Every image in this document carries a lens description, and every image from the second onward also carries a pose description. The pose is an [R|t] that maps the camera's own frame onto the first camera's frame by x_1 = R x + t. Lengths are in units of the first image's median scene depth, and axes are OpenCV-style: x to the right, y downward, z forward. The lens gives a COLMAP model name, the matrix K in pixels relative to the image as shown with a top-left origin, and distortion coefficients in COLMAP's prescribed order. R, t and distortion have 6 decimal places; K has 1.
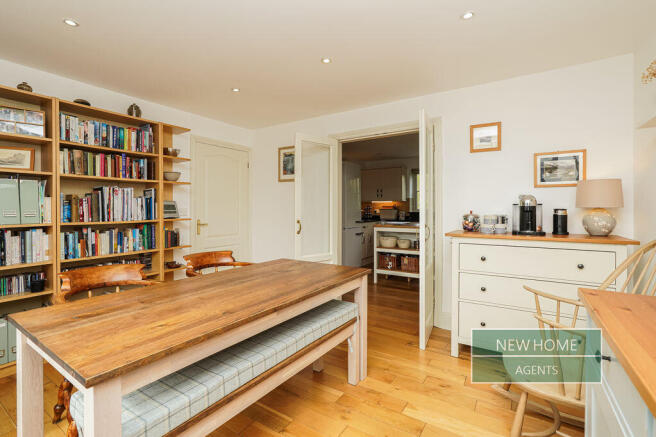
lens RADIAL K [[295.5, 0, 325.0], [0, 295.5, 217.6], [0, 0, 1]] dist [-0.000989, 0.000171]
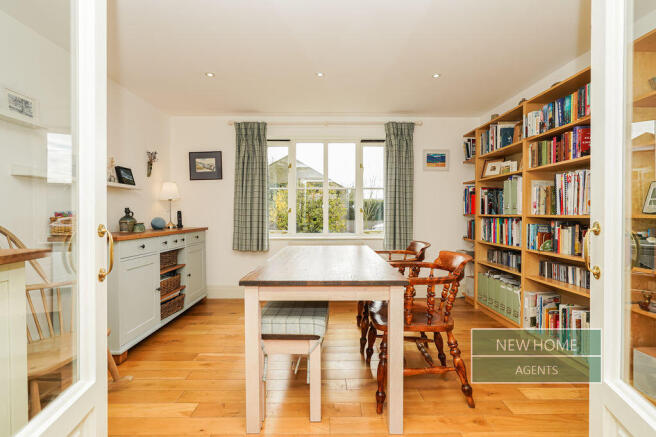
lens RADIAL K [[295.5, 0, 325.0], [0, 295.5, 217.6], [0, 0, 1]] dist [-0.000989, 0.000171]
pose [[-0.842080, 0.009403, -0.539271, 0.296535], [-0.016739, 0.998911, 0.043555, -0.005374], [0.539093, 0.045704, -0.841005, 1.399423]]
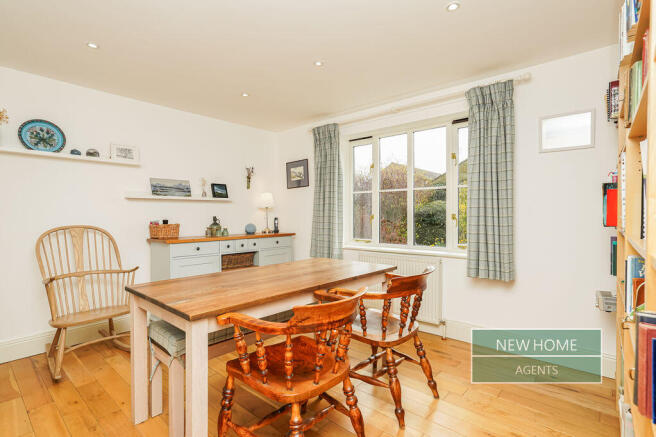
lens RADIAL K [[322.1, 0, 328.0], [0, 322.1, 218.5], [0, 0, 1]] dist [-0.000088, 0.000180]
pose [[-0.990233, 0.004201, 0.139362, -0.407431], [0.011259, 0.998691, 0.049895, -0.040911], [-0.138970, 0.050977, -0.988984, 1.486697]]
